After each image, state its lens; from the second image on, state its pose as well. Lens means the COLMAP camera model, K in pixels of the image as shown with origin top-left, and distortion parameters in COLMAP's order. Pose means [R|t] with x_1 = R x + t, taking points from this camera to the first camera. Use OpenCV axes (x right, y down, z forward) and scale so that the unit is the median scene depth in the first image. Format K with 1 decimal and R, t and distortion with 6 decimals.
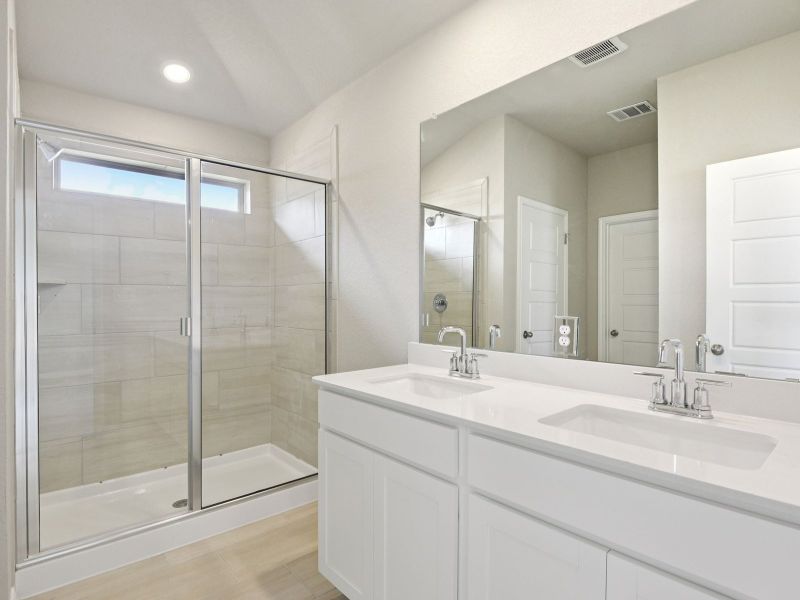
lens RADIAL K [[426.8, 0, 400.0], [0, 426.8, 300.0], [0, 0, 1]] dist [-0.023511, -0.002065]
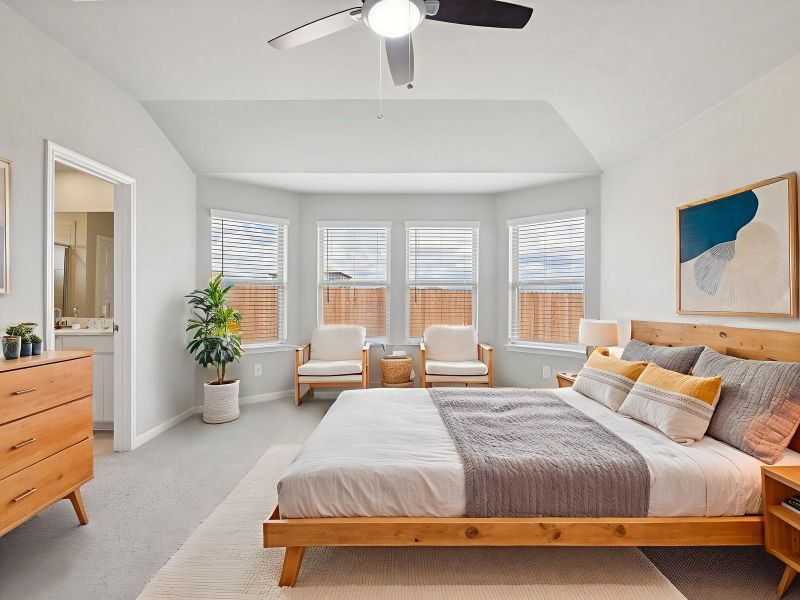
lens RADIAL K [[426.8, 0, 400.0], [0, 426.8, 300.0], [0, 0, 1]] dist [-0.023511, -0.002065]
pose [[0.642189, 0.001999, 0.766544, -0.229985], [-0.013264, 0.999876, 0.008505, -0.018073], [-0.766432, -0.015629, 0.642136, -0.997807]]
